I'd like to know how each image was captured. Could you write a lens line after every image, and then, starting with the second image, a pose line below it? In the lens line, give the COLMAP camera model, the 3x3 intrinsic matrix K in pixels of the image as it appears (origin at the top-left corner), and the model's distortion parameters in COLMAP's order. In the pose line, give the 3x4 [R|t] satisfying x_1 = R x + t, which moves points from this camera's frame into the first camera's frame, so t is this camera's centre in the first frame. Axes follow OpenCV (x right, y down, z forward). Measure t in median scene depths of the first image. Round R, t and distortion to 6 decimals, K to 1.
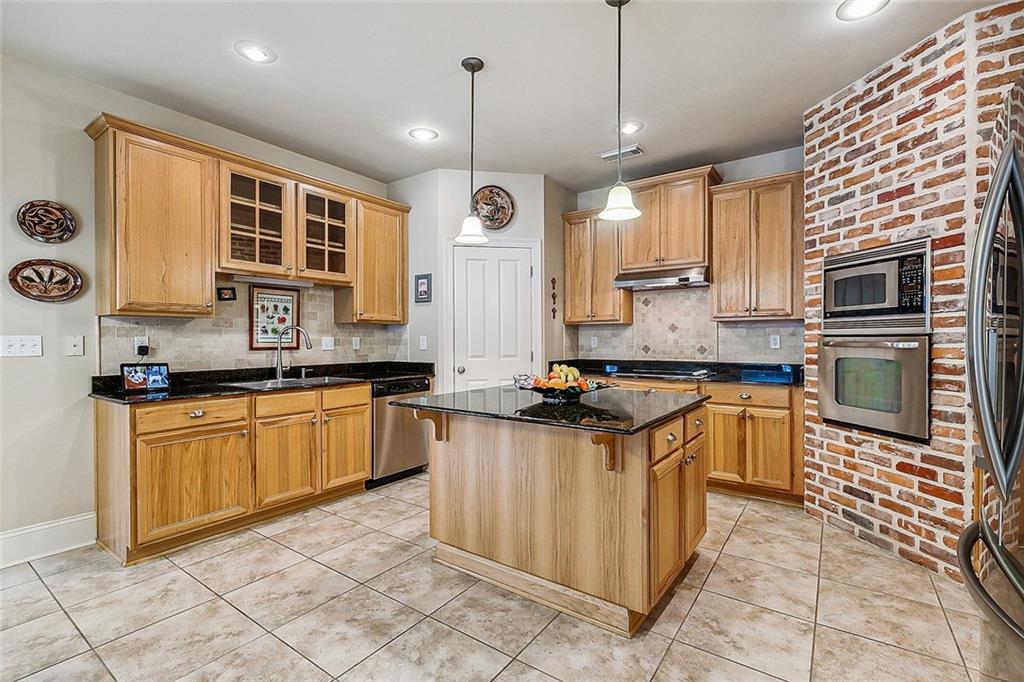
lens RADIAL K [[466.3, 0, 514.1], [0, 466.3, 342.1], [0, 0, 1]] dist [-0.000020, 0.000549]
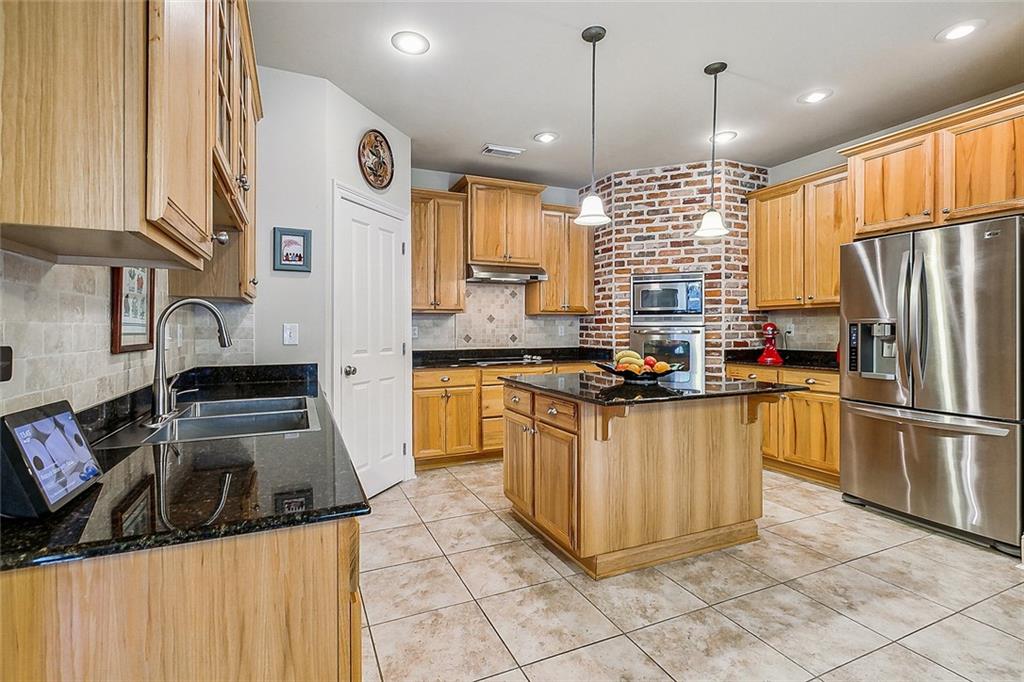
lens RADIAL K [[466.3, 0, 511.0], [0, 466.3, 331.3], [0, 0, 1]] dist [-0.000020, 0.000549]
pose [[0.510601, -0.003379, 0.859811, -0.885291], [0.007638, 0.999971, -0.000606, 0.000840], [-0.859784, 0.006877, 0.510612, 0.604309]]
